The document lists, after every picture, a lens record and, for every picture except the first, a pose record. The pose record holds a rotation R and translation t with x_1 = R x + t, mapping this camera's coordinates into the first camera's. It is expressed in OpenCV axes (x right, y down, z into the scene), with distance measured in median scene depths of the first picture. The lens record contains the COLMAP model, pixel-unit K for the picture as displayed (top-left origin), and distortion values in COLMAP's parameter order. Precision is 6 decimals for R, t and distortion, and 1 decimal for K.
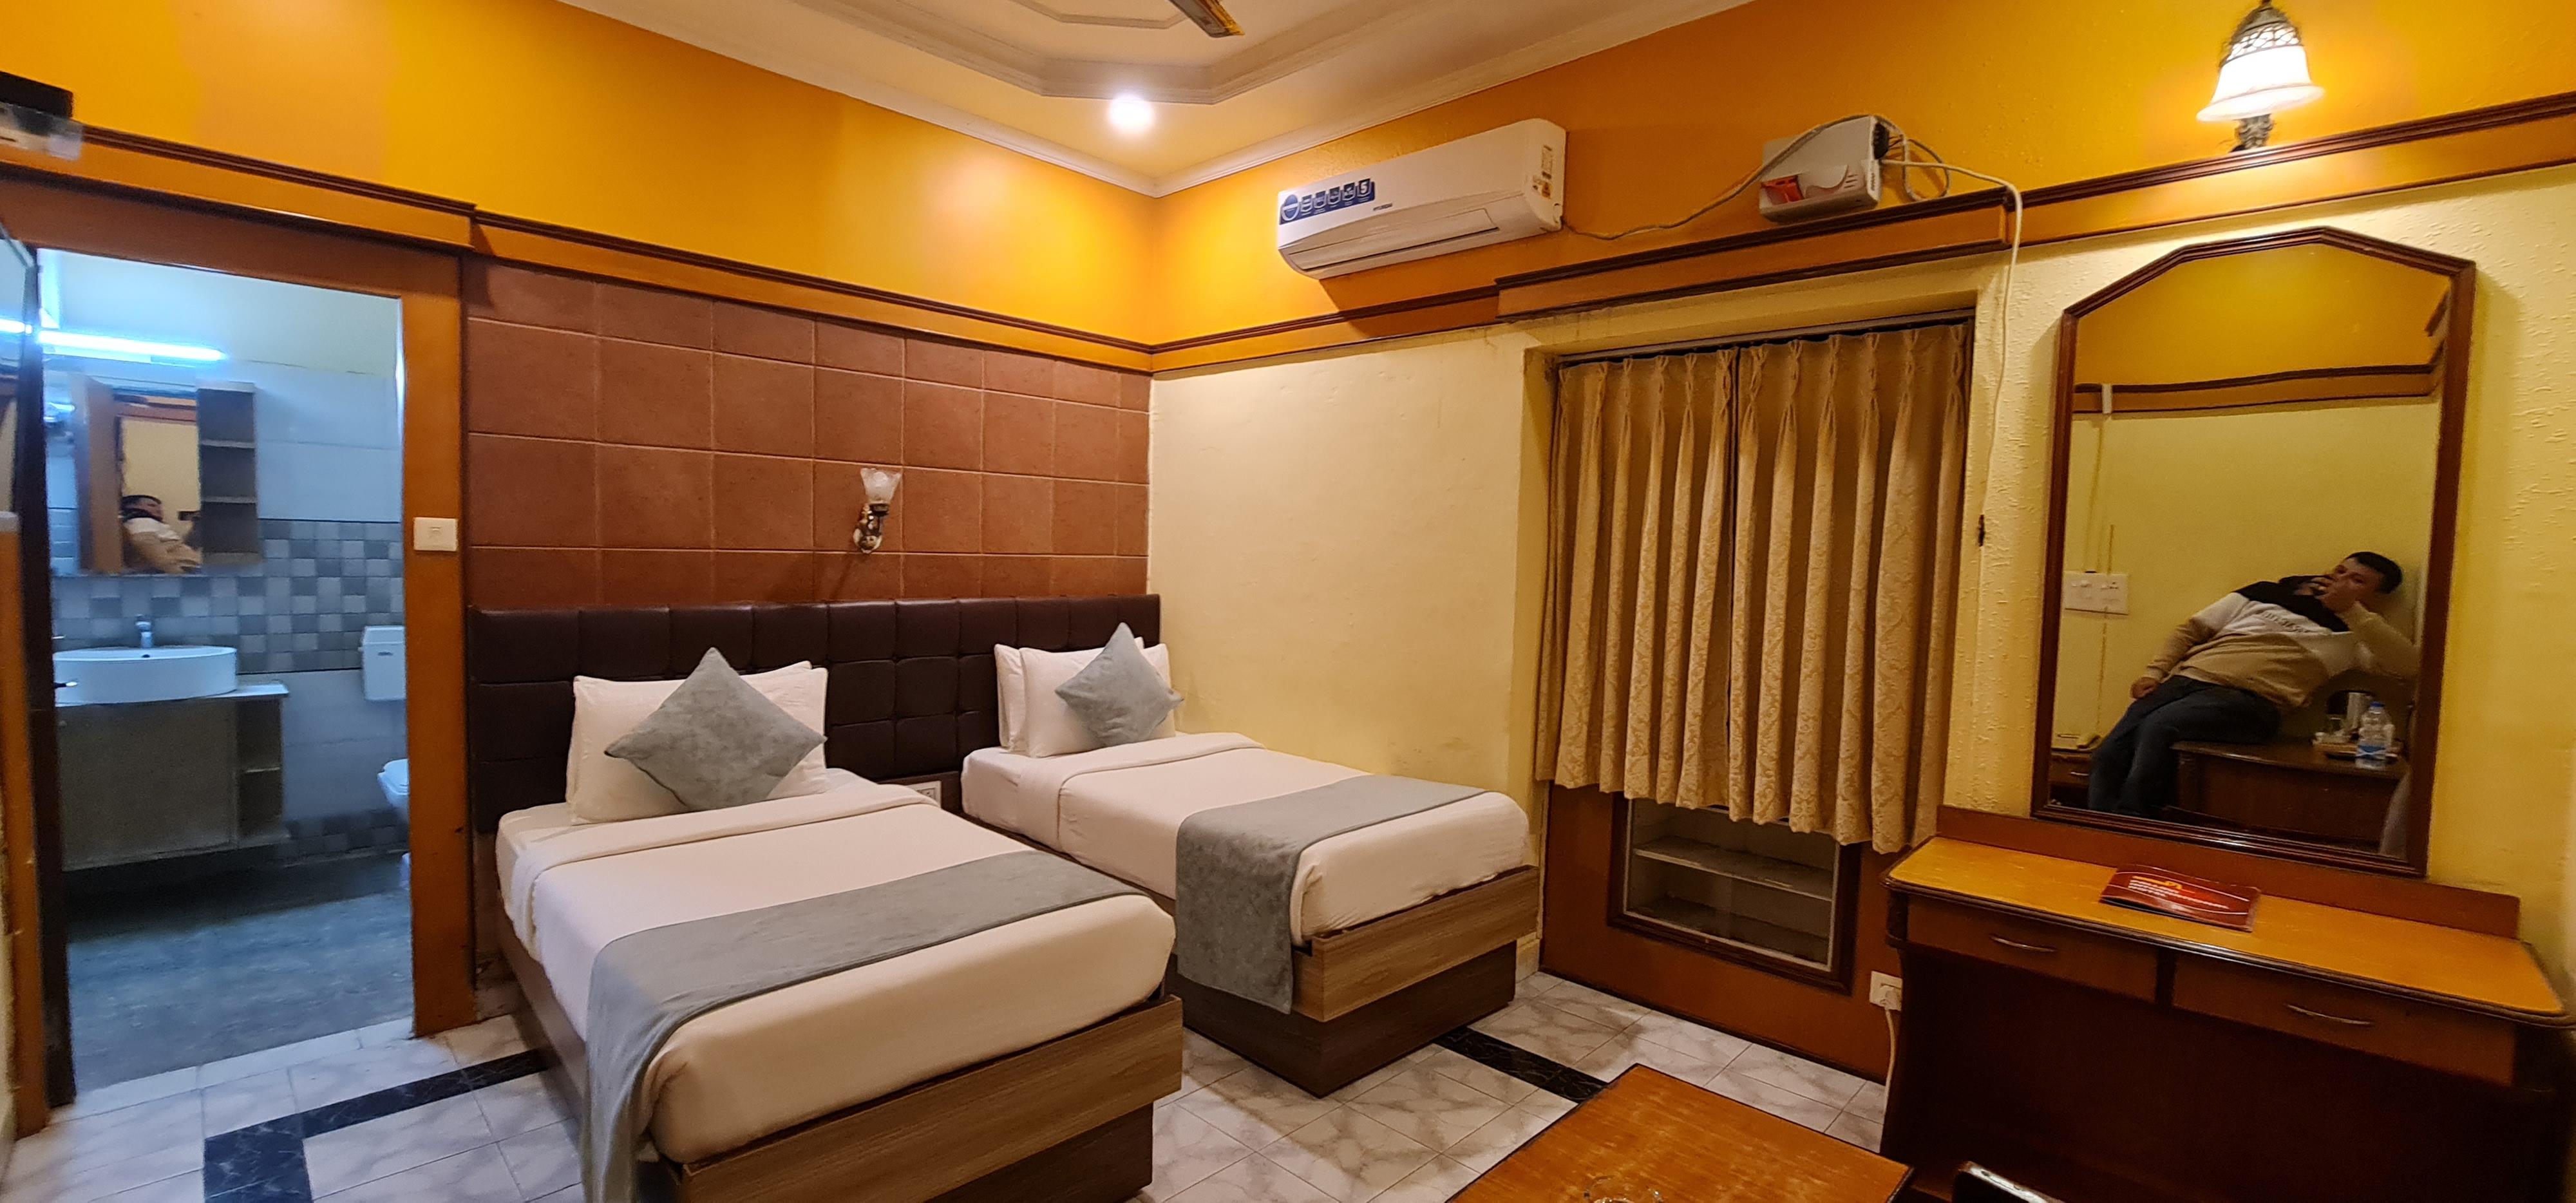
lens RADIAL K [[1083.5, 0, 1288.0], [0, 1083.5, 601.5], [0, 0, 1]] dist [-0.000412, 0.010714]
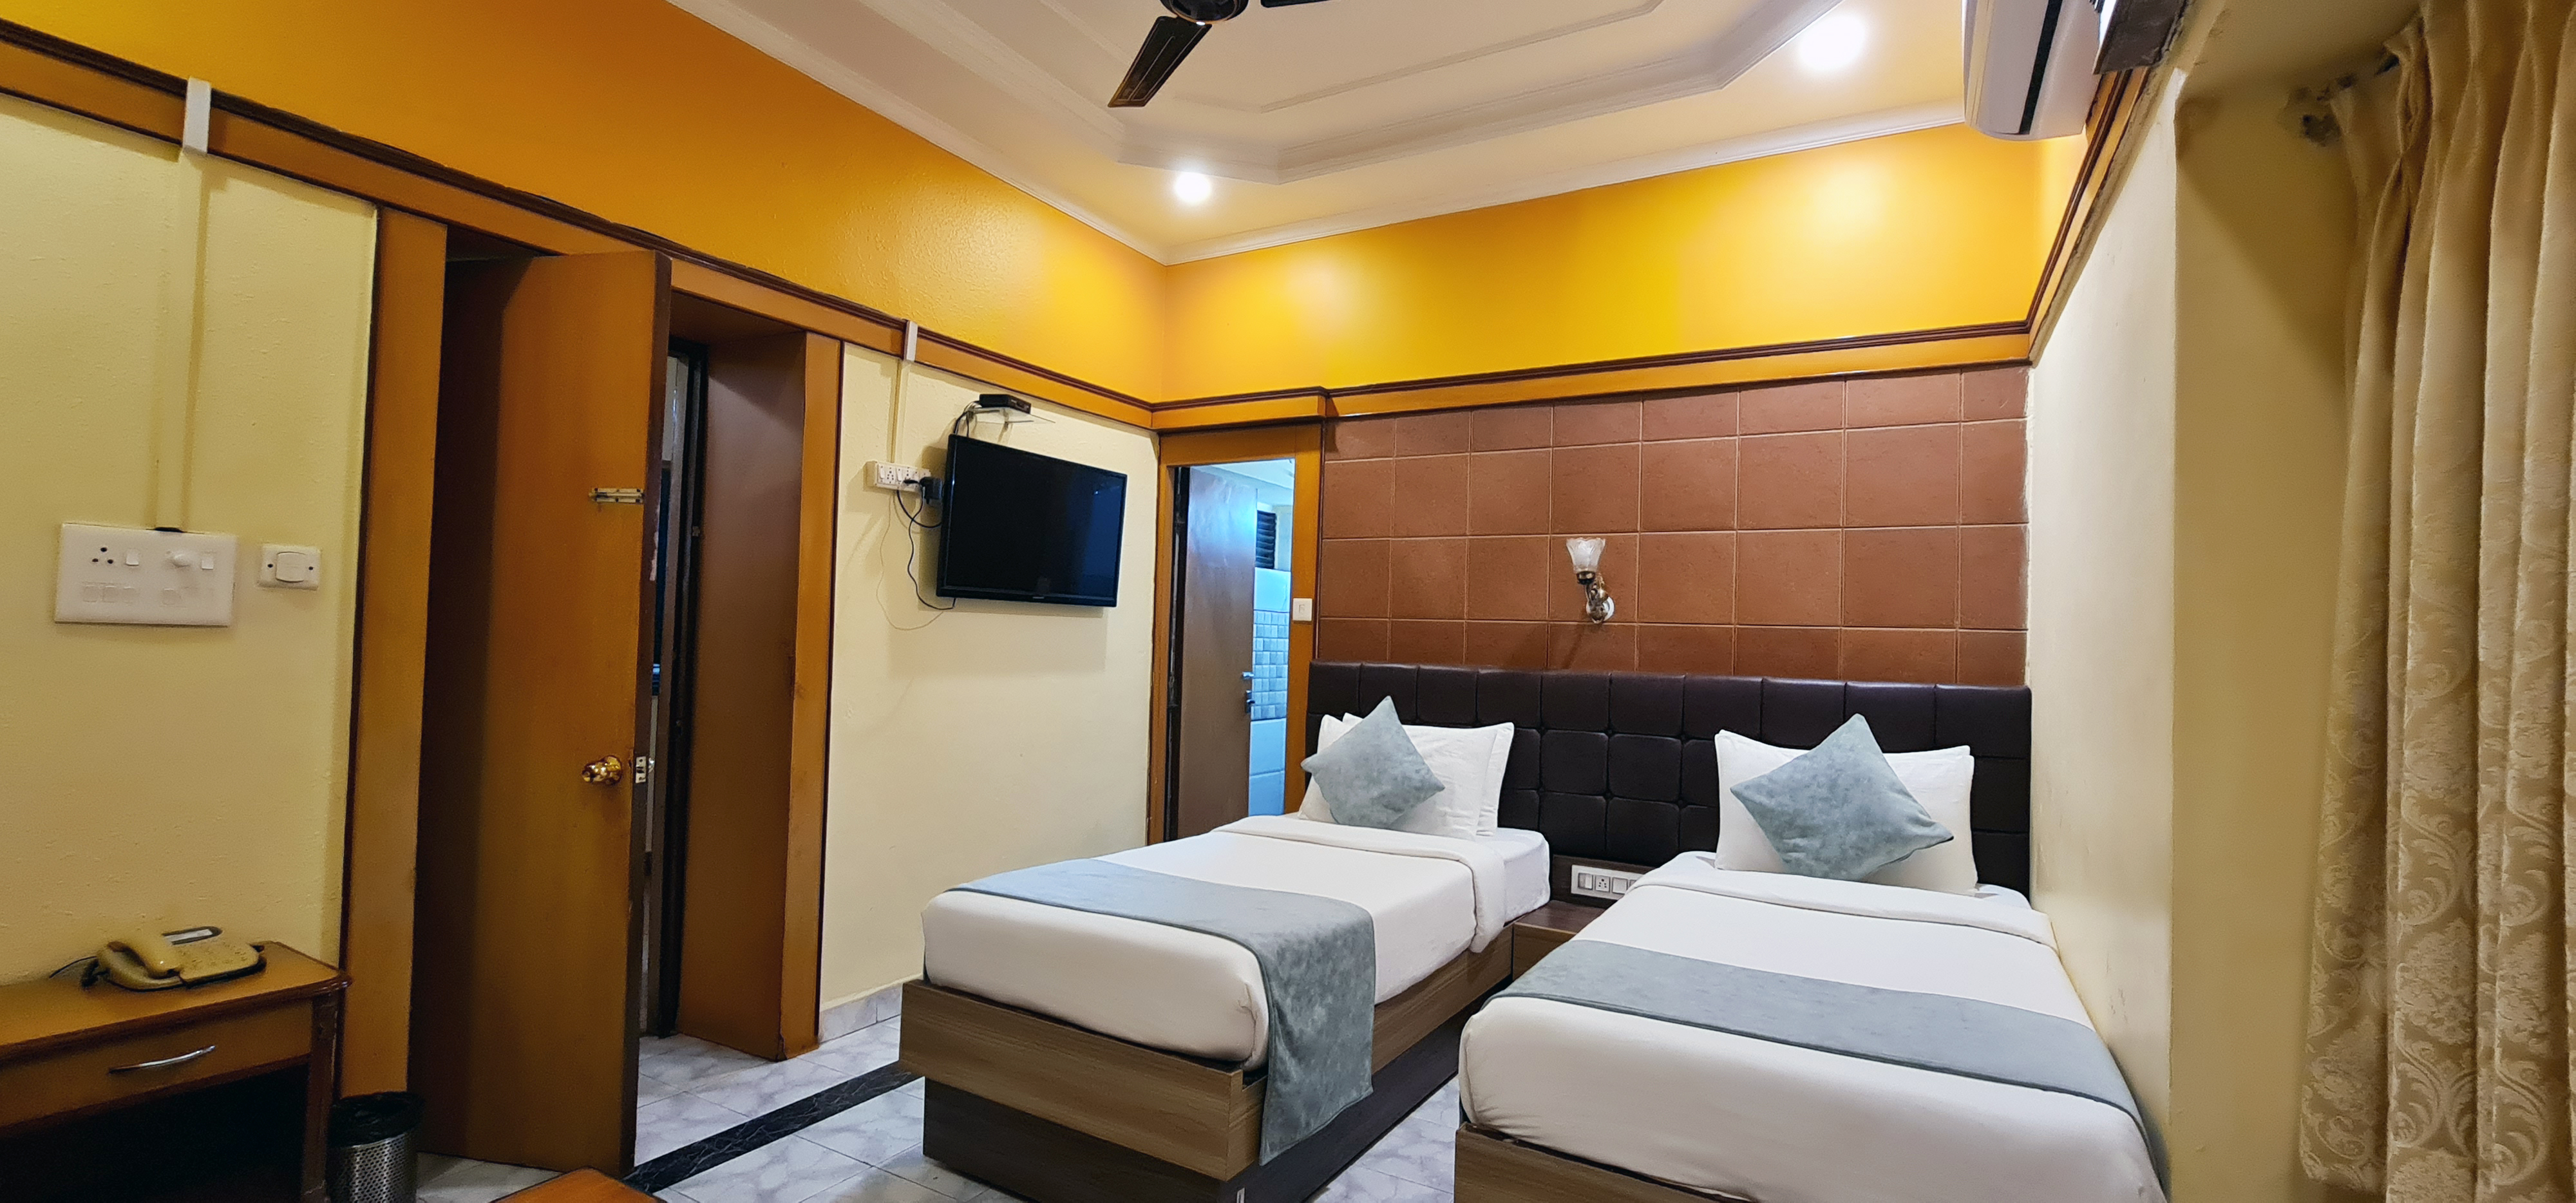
lens RADIAL K [[1083.5, 0, 1288.0], [0, 1083.5, 601.5], [0, 0, 1]] dist [-0.000412, 0.010714]
pose [[0.245577, -0.013806, -0.969279, 0.649175], [-0.046350, 0.998588, -0.025967, -0.029635], [0.968268, 0.051303, 0.244590, 0.587541]]
